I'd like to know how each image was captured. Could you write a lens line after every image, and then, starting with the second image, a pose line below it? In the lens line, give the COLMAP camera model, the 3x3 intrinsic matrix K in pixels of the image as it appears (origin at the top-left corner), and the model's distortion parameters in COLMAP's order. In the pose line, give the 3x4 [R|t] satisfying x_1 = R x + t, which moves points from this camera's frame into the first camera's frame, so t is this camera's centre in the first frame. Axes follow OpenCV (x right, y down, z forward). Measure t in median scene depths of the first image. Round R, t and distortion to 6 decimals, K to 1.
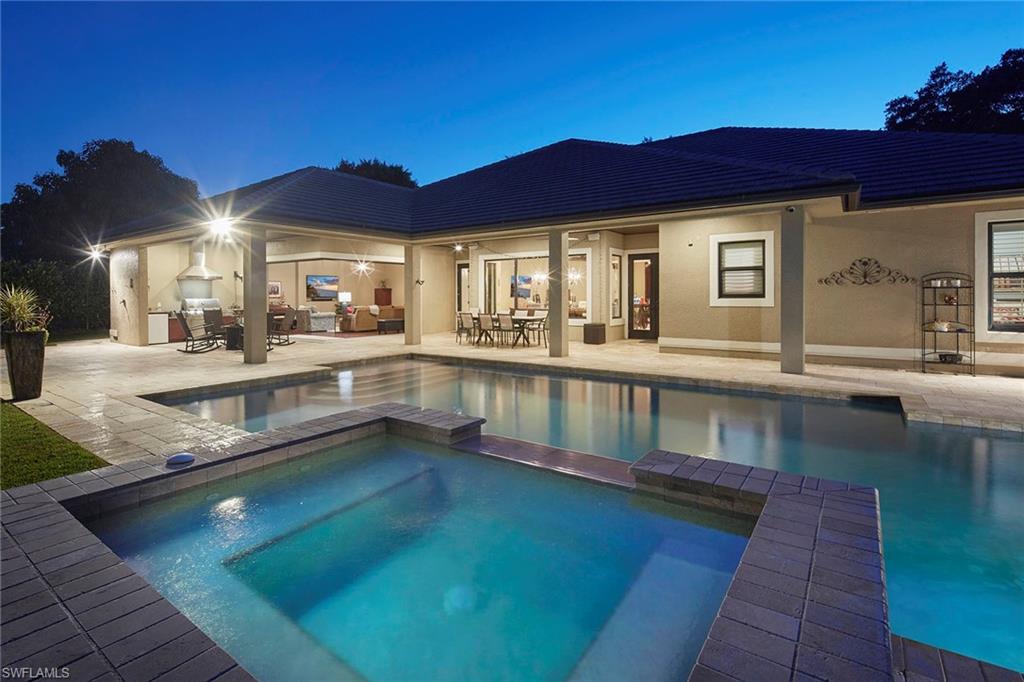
lens RADIAL K [[485.9, 0, 512.2], [0, 485.9, 295.6], [0, 0, 1]] dist [-0.000803, -0.000403]
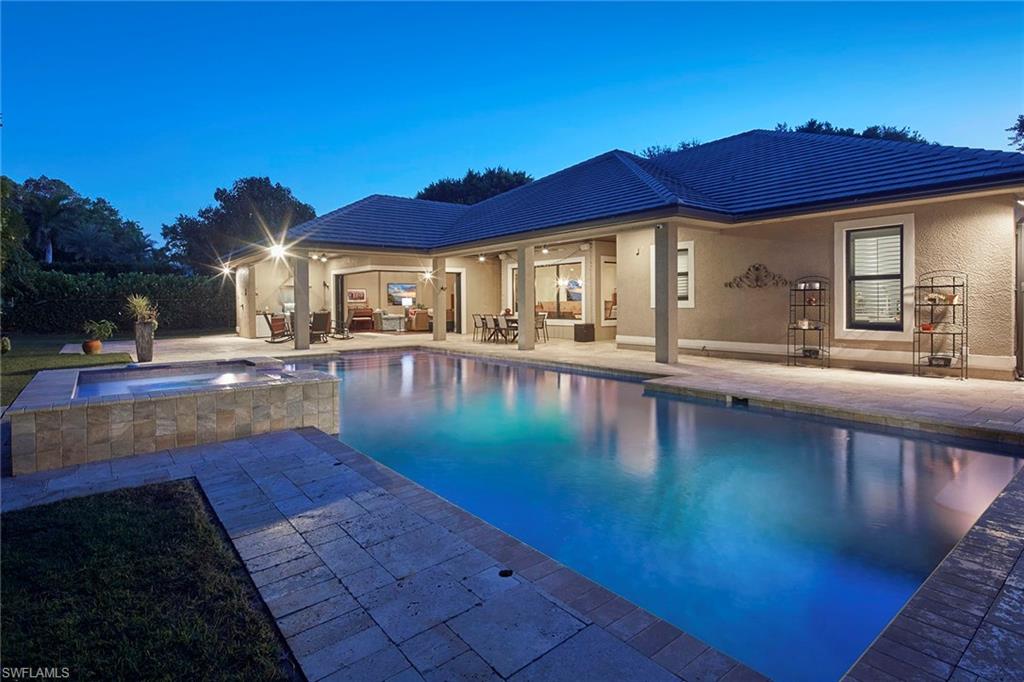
lens RADIAL K [[519.0, 0, 538.2], [0, 519.0, 299.9], [0, 0, 1]] dist [-0.000184, 0.000033]
pose [[0.969271, -0.005106, -0.245942, 0.354559], [0.004639, 0.999986, -0.002478, 0.004066], [0.245951, 0.001261, 0.969281, -0.189902]]
